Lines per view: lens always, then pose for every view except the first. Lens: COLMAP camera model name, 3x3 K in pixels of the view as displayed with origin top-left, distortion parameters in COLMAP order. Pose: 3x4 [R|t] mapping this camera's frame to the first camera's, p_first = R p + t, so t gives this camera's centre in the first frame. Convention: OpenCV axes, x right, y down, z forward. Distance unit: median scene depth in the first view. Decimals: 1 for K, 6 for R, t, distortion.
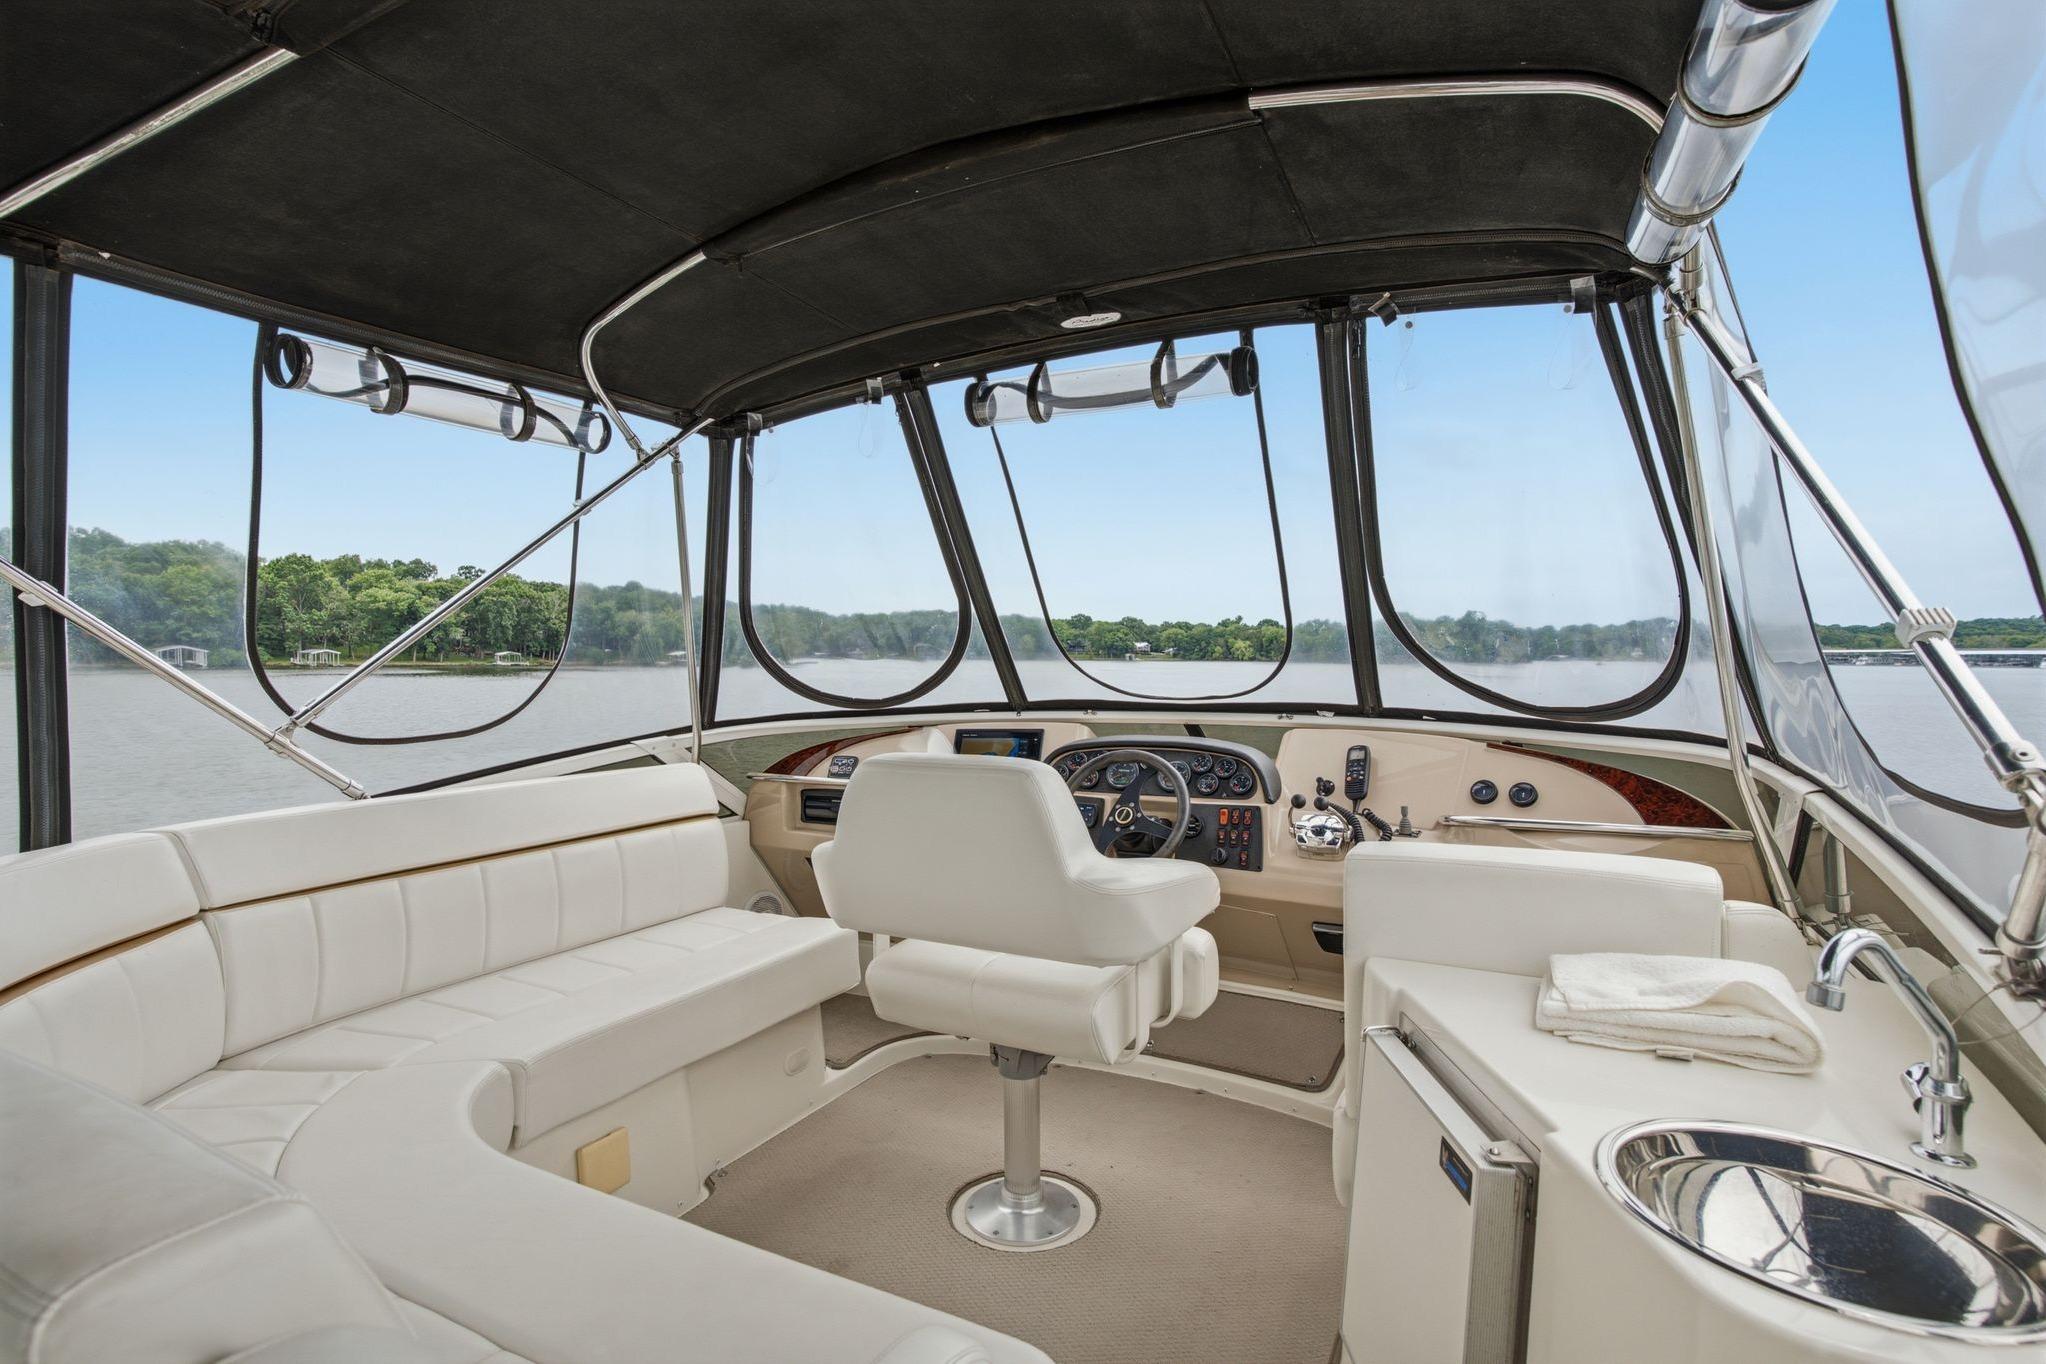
lens RADIAL K [[1041.8, 0, 1023.3], [0, 1041.8, 648.7], [0, 0, 1]] dist [0.009095, 0.001006]
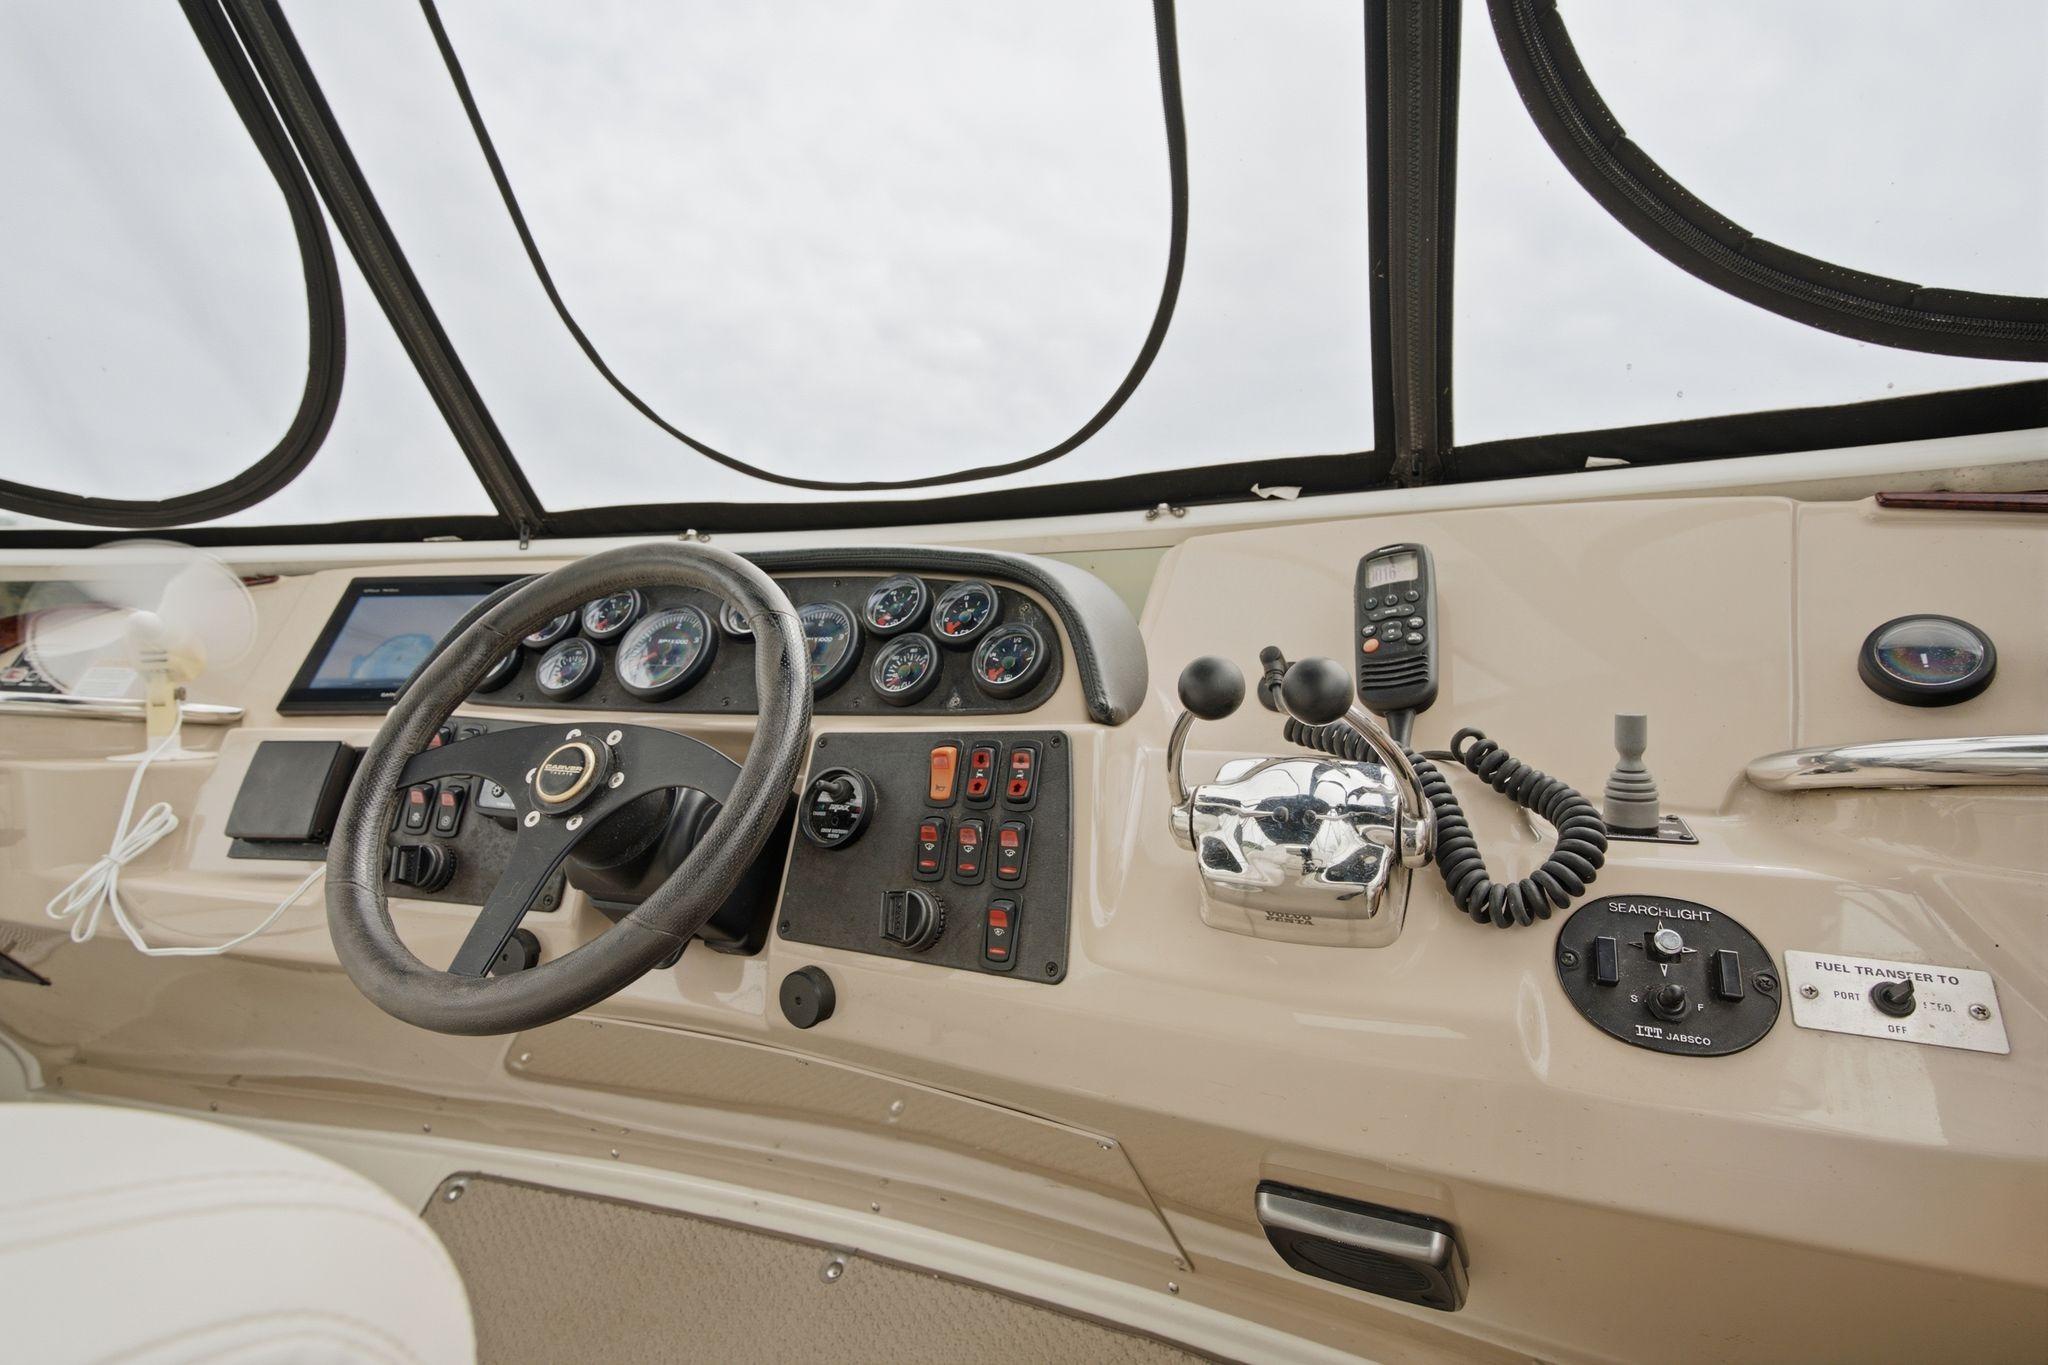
lens RADIAL K [[1042.8, 0, 1024.3], [0, 1042.8, 649.2], [0, 0, 1]] dist [0.009095, 0.001006]
pose [[0.994764, 0.006544, 0.101986, 0.183471], [-0.006790, 0.999975, 0.002059, 0.125778], [-0.101970, -0.002741, 0.994784, 0.713600]]
